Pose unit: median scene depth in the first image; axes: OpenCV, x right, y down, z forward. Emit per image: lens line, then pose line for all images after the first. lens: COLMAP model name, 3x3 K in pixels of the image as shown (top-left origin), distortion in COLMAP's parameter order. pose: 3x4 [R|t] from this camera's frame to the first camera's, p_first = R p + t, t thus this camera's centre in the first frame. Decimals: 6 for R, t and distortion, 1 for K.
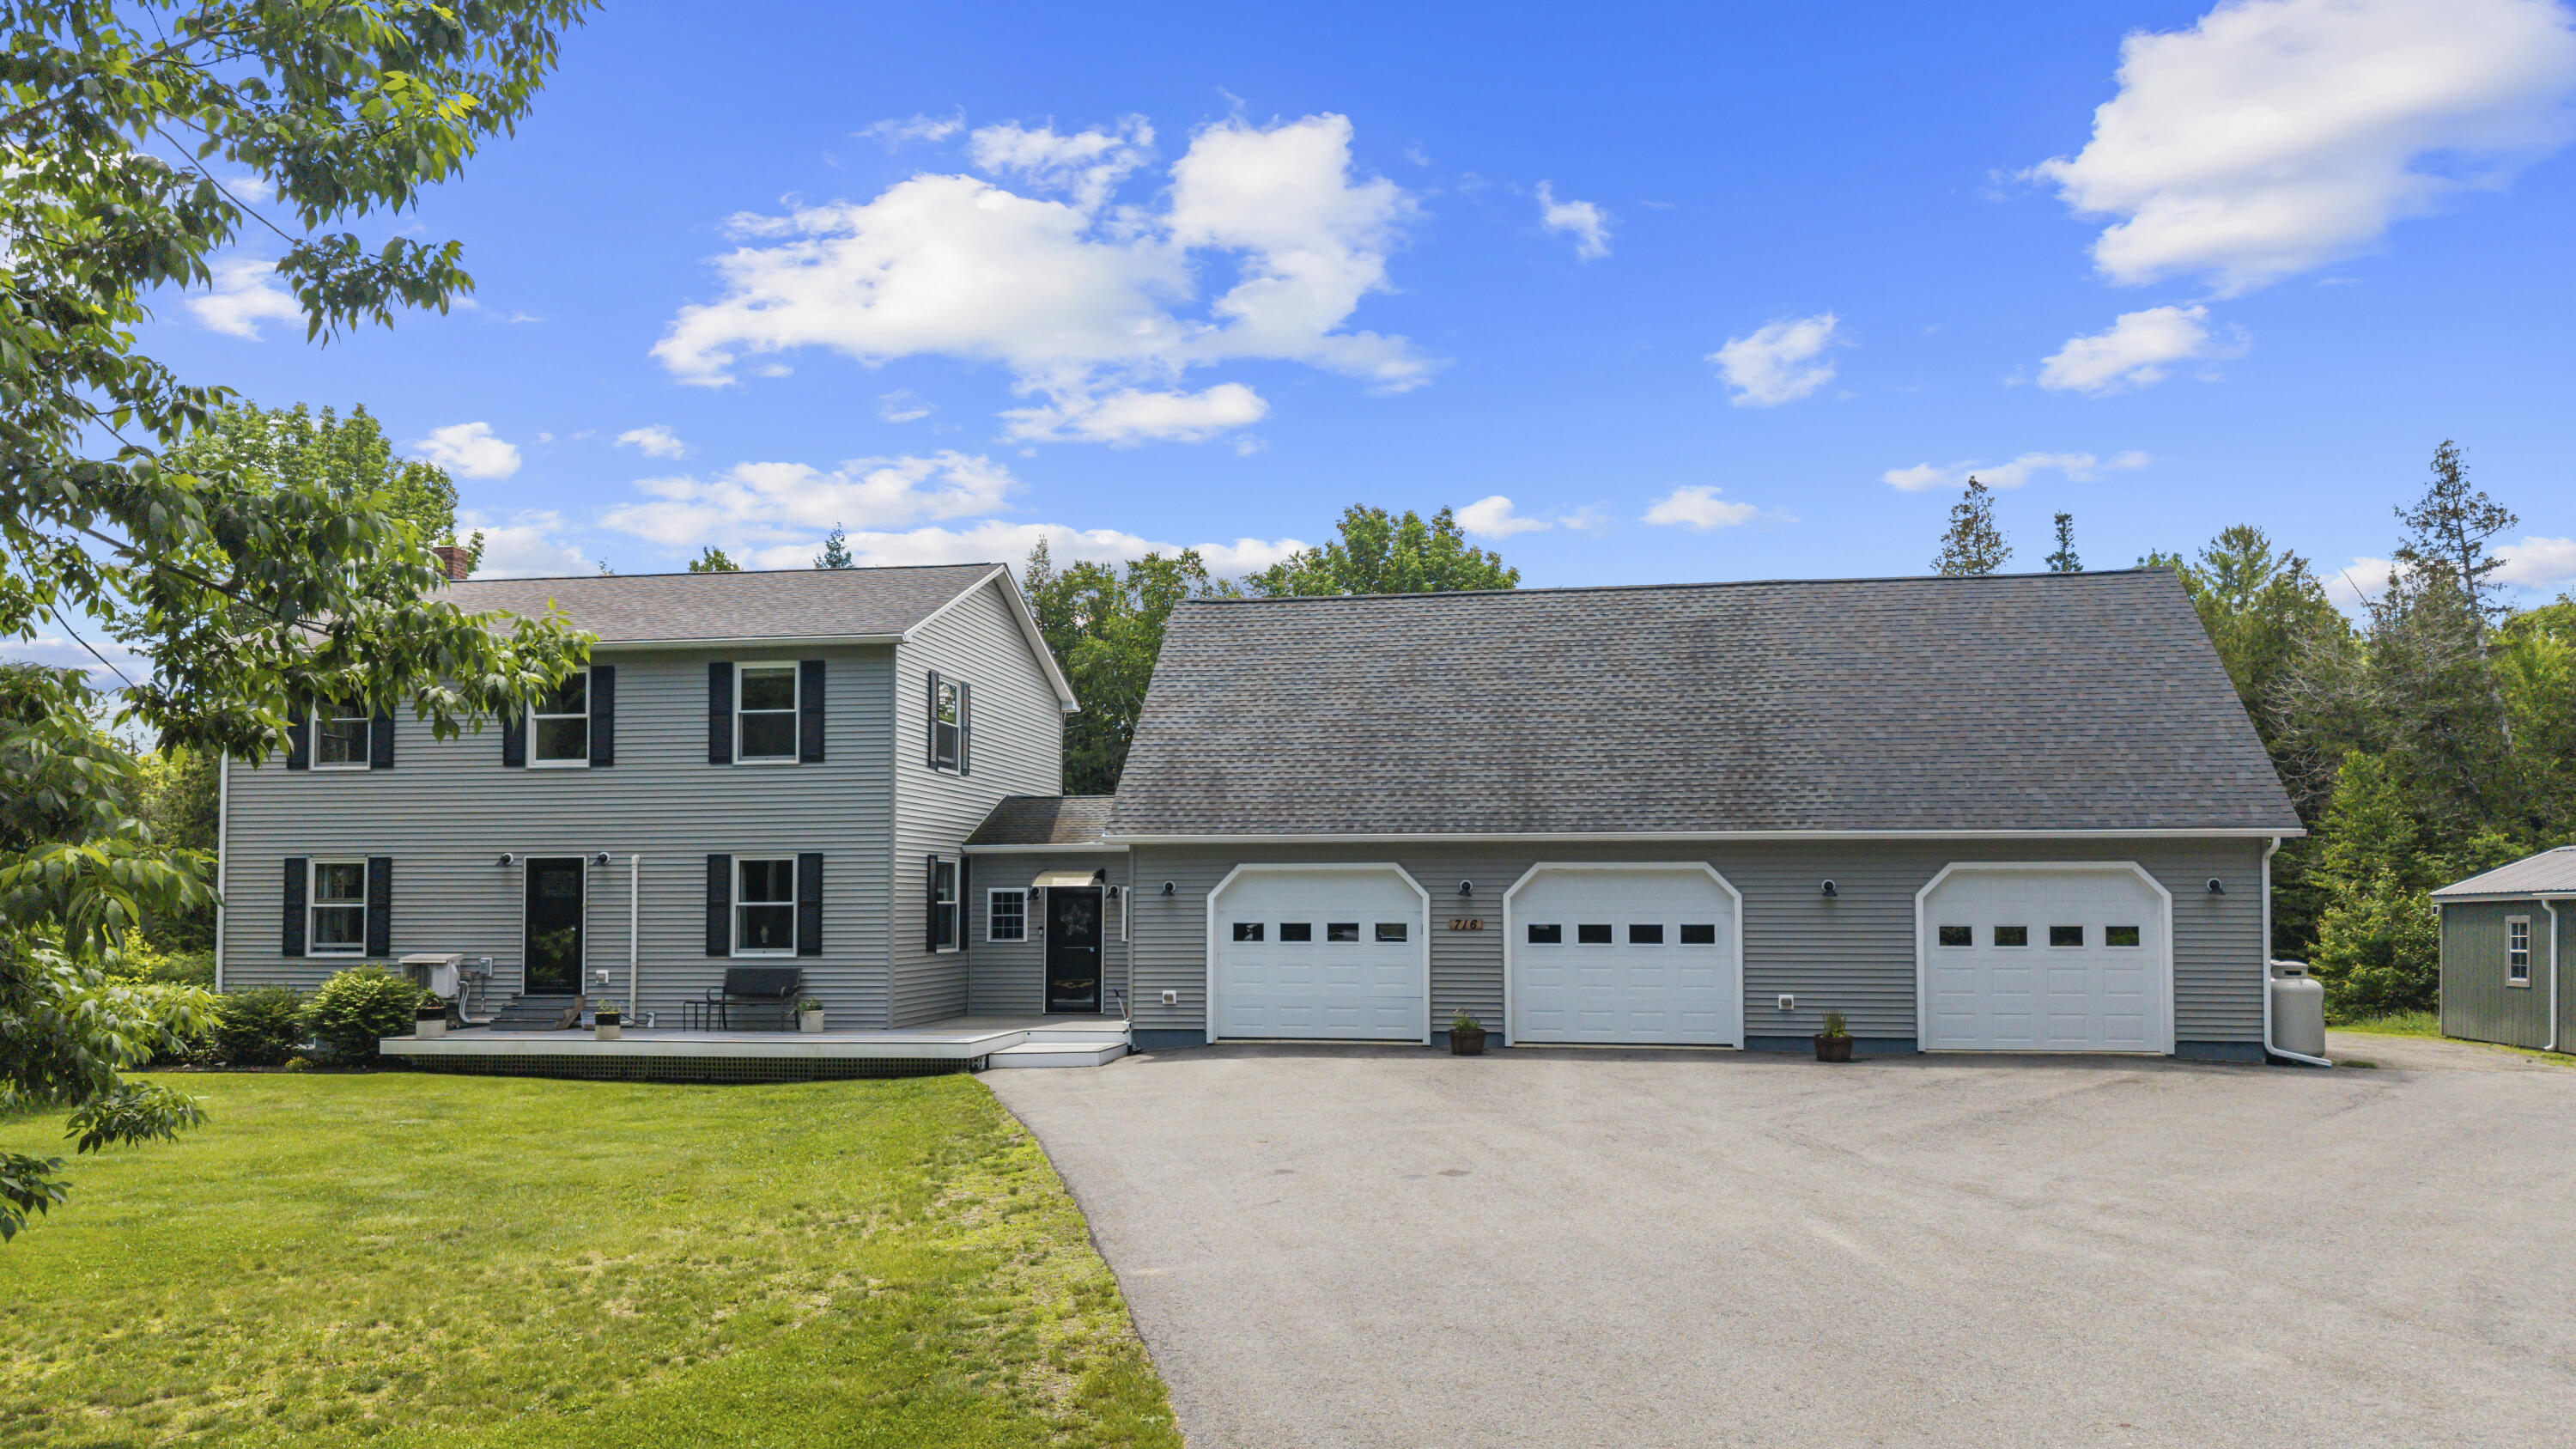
lens RADIAL K [[1802.2, 0, 1288.0], [0, 1802.2, 724.5], [0, 0, 1]] dist [0.063726, -0.088045]
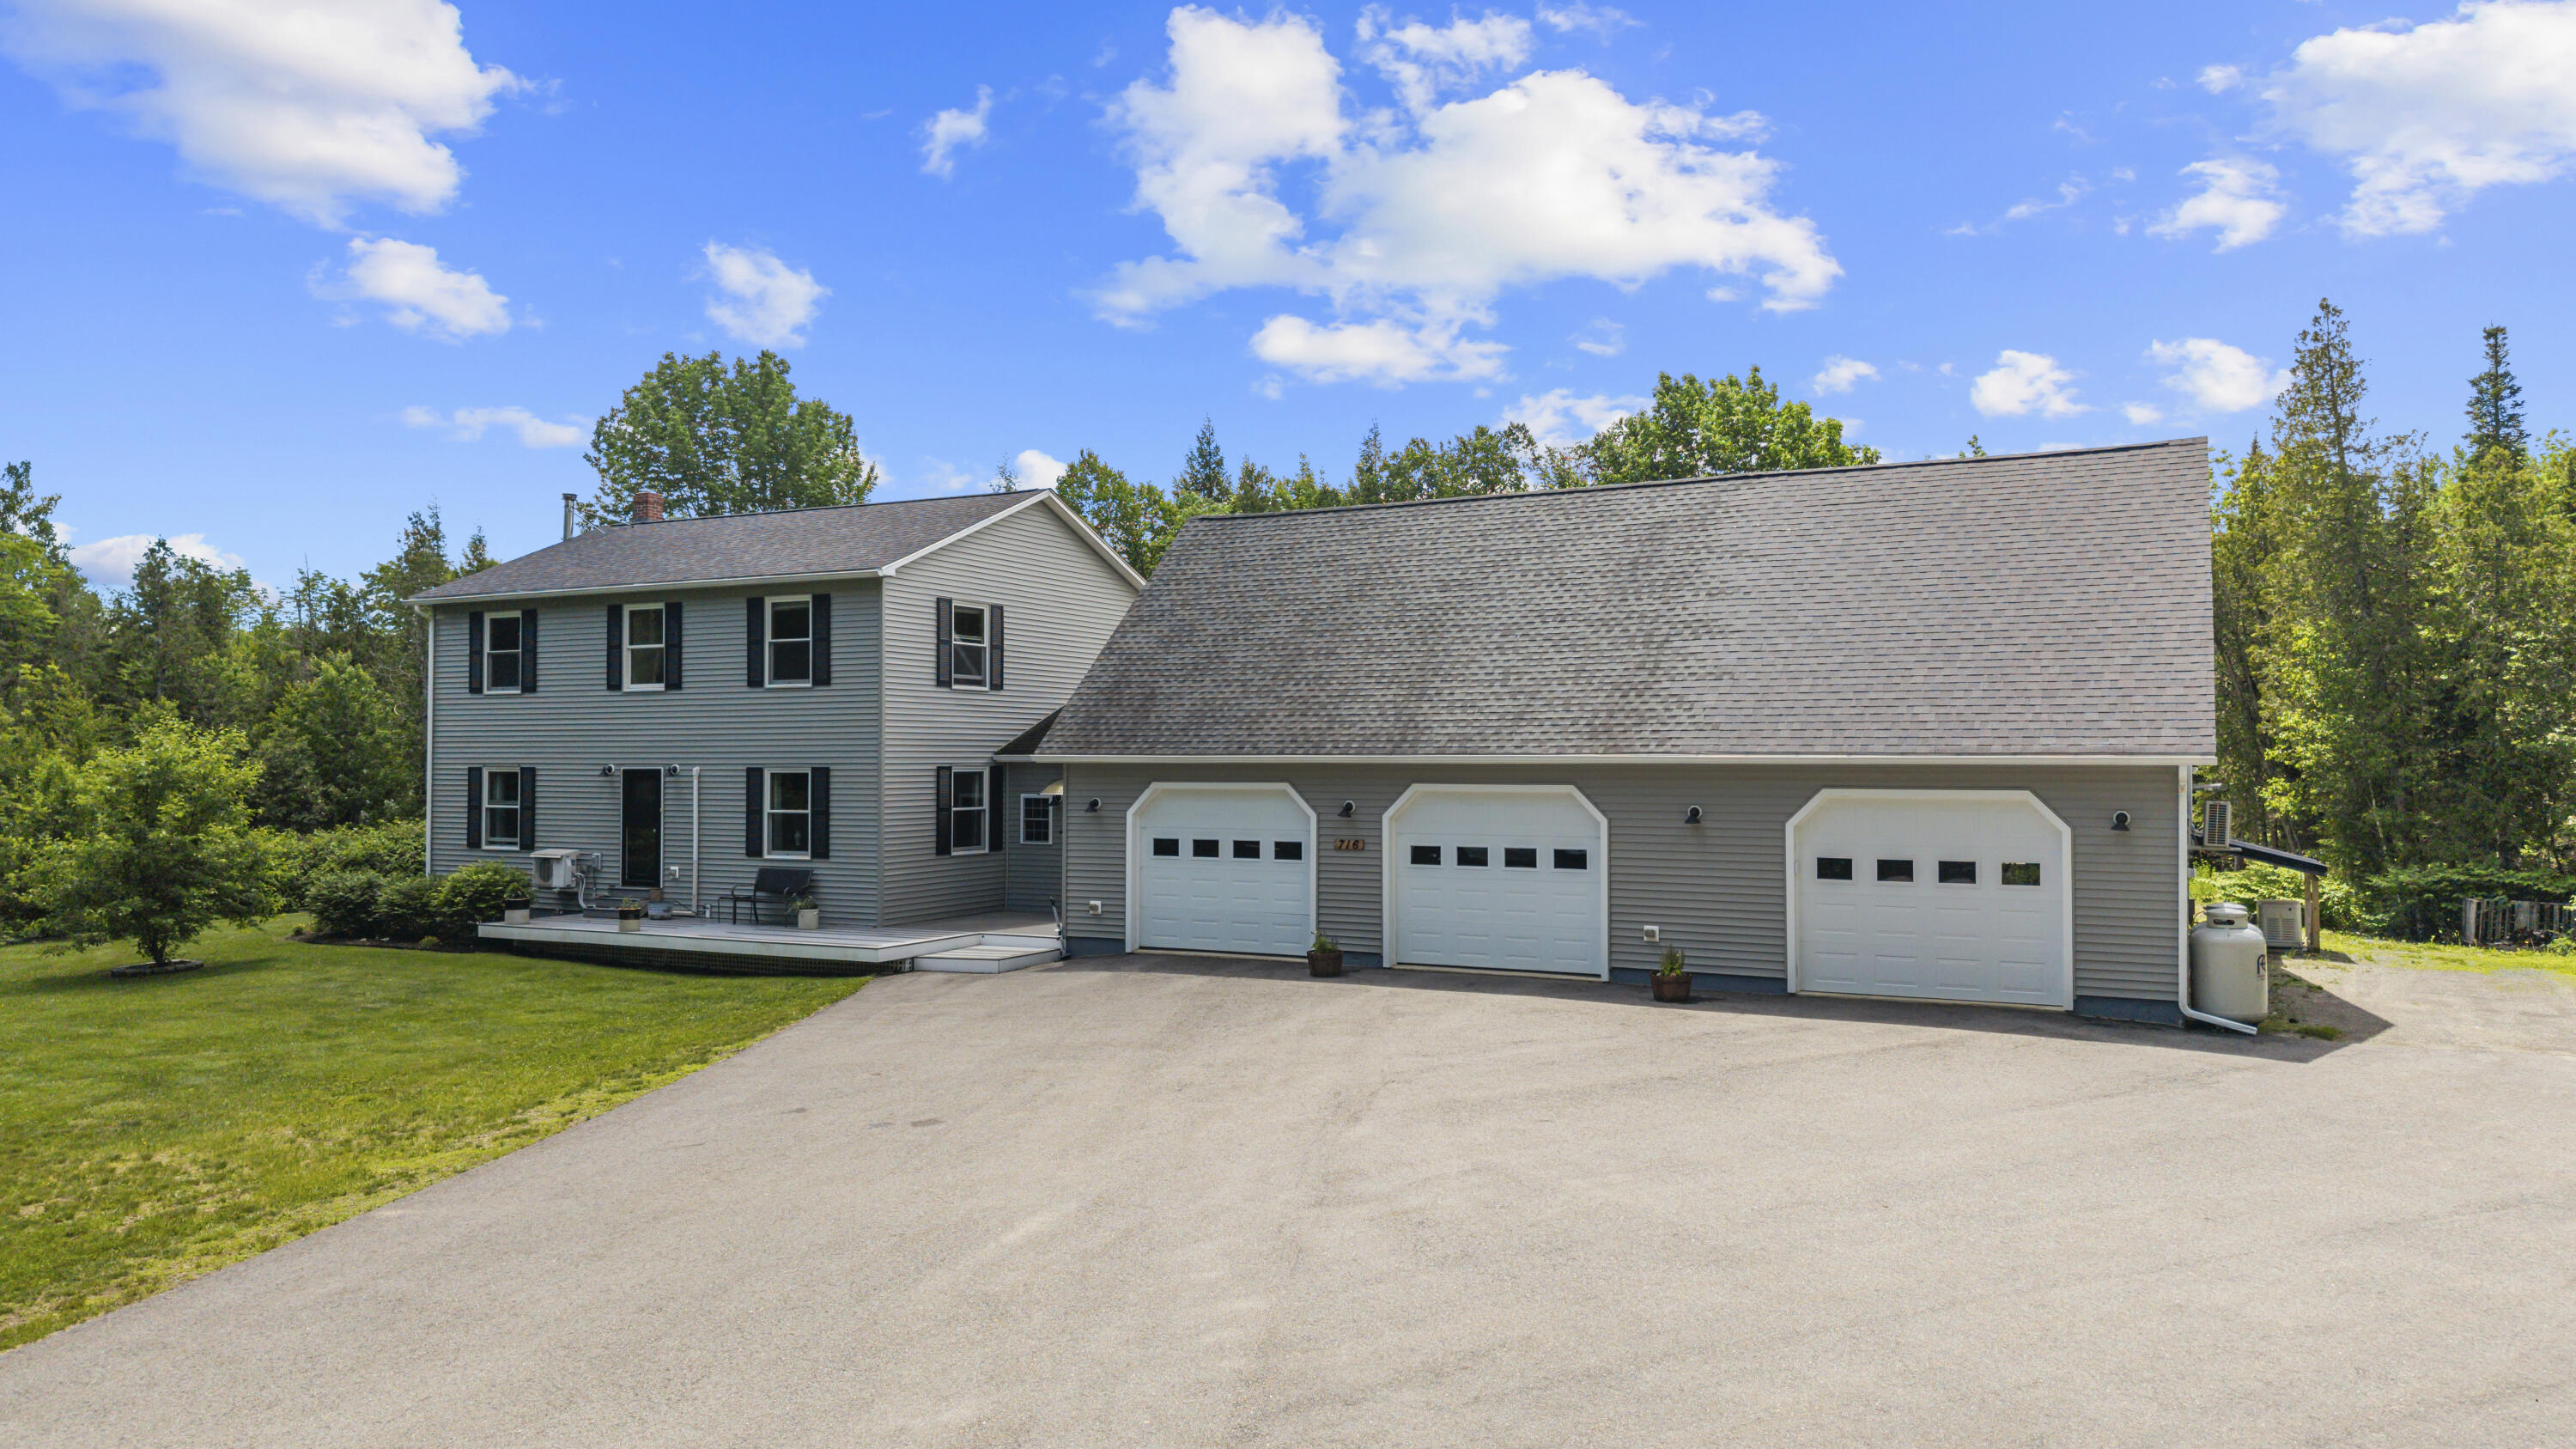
lens RADIAL K [[1722.1, 0, 1288.0], [0, 1722.1, 724.5], [0, 0, 1]] dist [0.086067, -0.104825]
pose [[0.949154, -0.004580, -0.314779, 0.345372], [0.031135, 0.996358, 0.079383, -0.031089], [0.313269, -0.085147, 0.945839, 0.082157]]
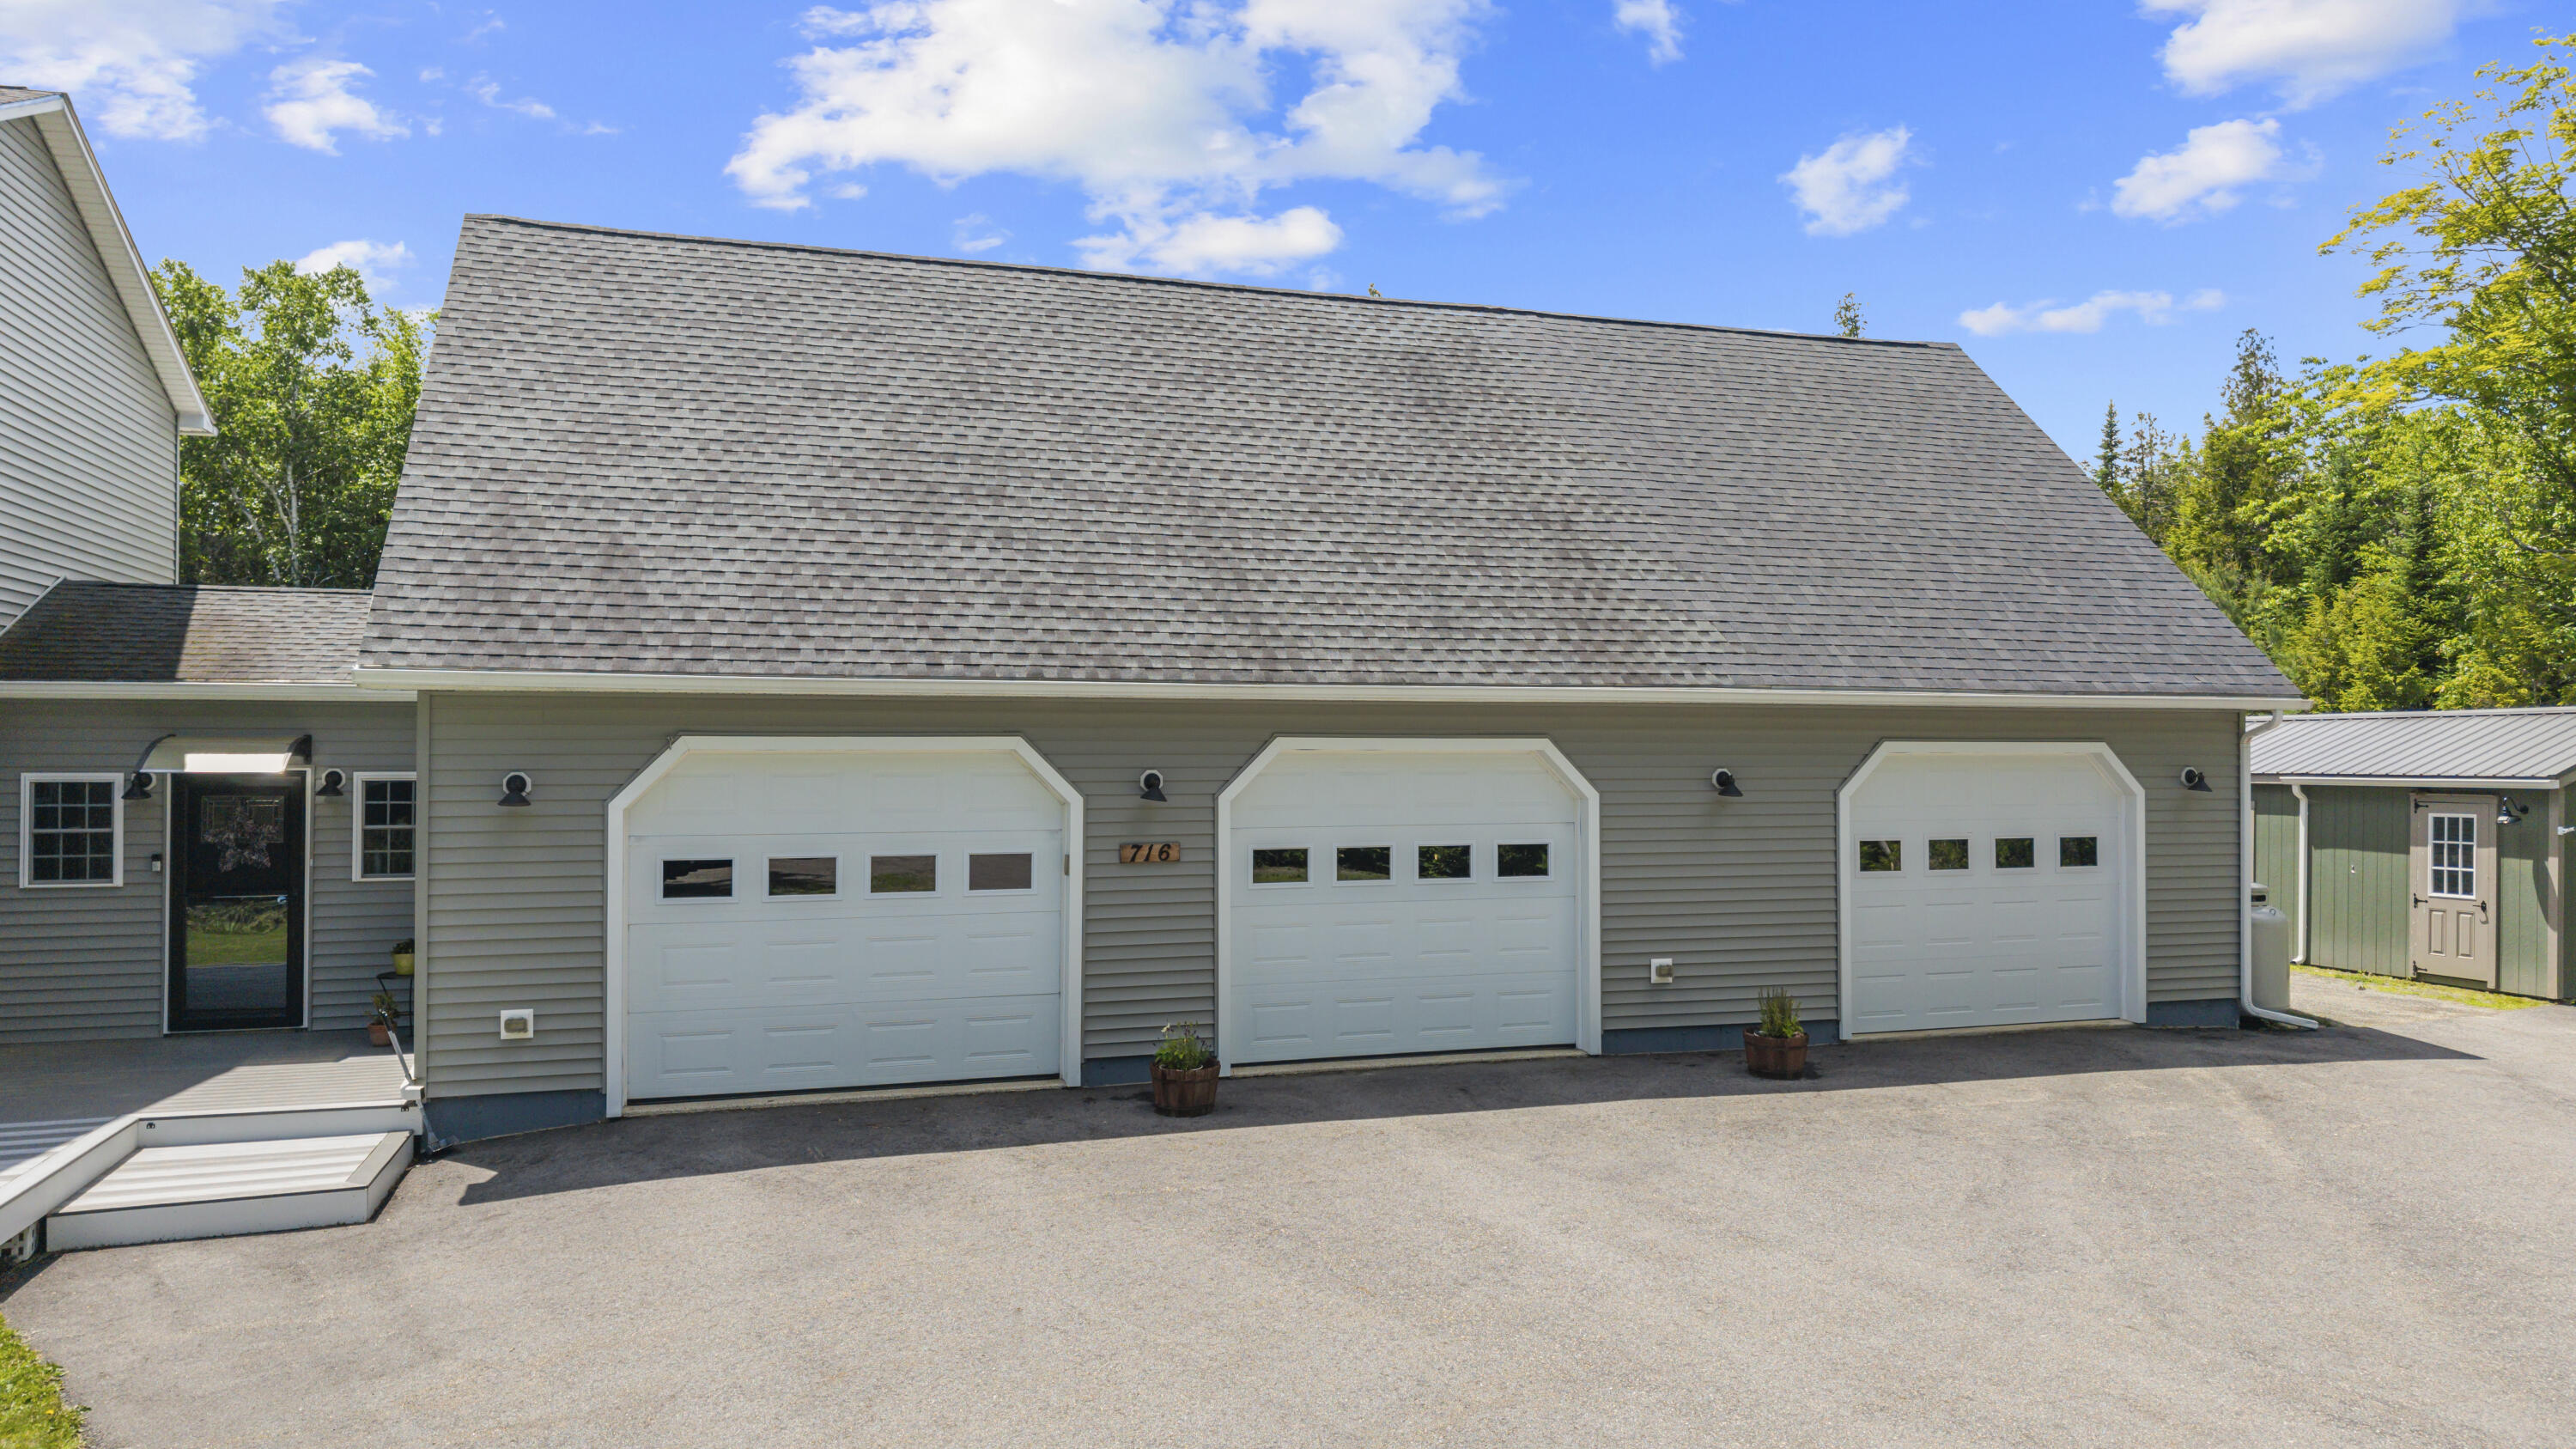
lens RADIAL K [[1722.1, 0, 1288.0], [0, 1722.1, 724.5], [0, 0, 1]] dist [0.086067, -0.104825]
pose [[0.889624, 0.009351, 0.456599, -0.090540], [-0.049674, 0.995840, 0.076388, 0.030207], [-0.453985, -0.090638, 0.886387, 0.501003]]
